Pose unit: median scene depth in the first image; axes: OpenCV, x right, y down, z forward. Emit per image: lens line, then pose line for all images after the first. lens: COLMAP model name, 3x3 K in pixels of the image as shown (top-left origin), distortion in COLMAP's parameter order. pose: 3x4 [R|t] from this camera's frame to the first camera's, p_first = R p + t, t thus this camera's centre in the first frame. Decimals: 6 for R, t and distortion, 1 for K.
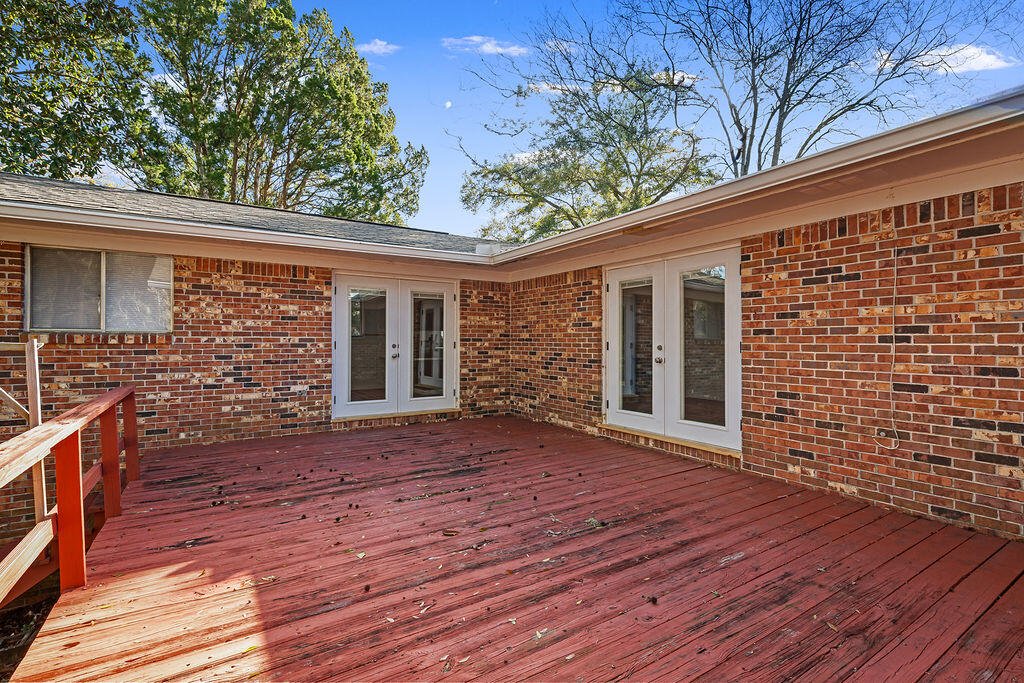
lens RADIAL K [[469.5, 0, 510.7], [0, 469.5, 336.8], [0, 0, 1]] dist [0.003707, 0.000281]
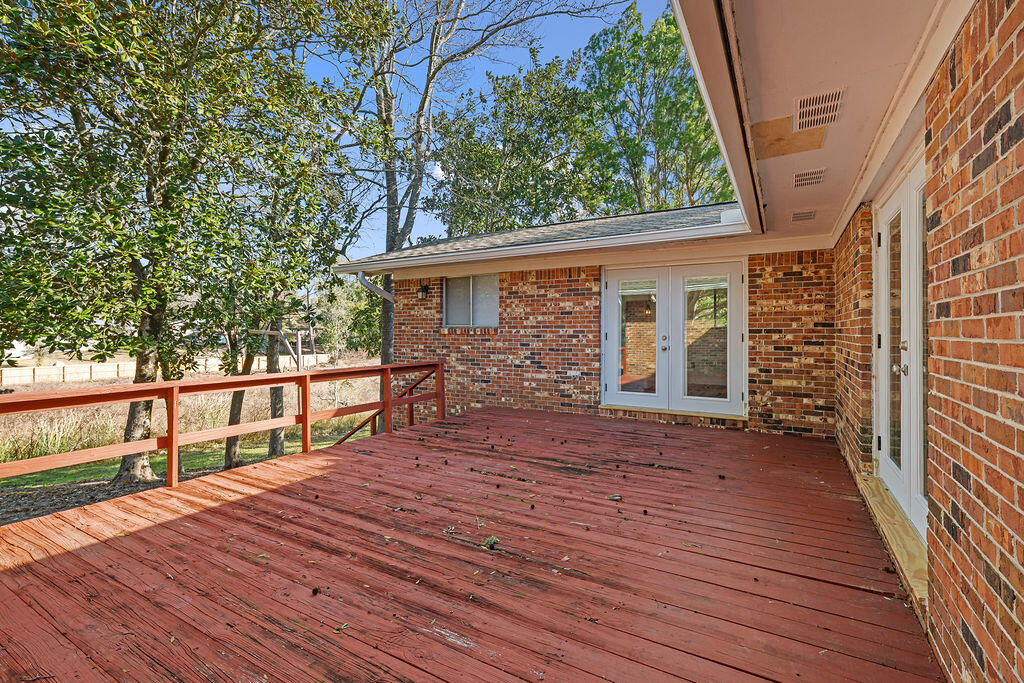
lens RADIAL K [[469.5, 0, 510.7], [0, 469.5, 336.8], [0, 0, 1]] dist [0.003707, 0.000281]
pose [[0.454659, 0.009155, -0.890618, 0.644944], [0.007709, 0.999869, 0.014213, 0.002356], [0.890632, -0.013328, 0.454529, 0.429151]]
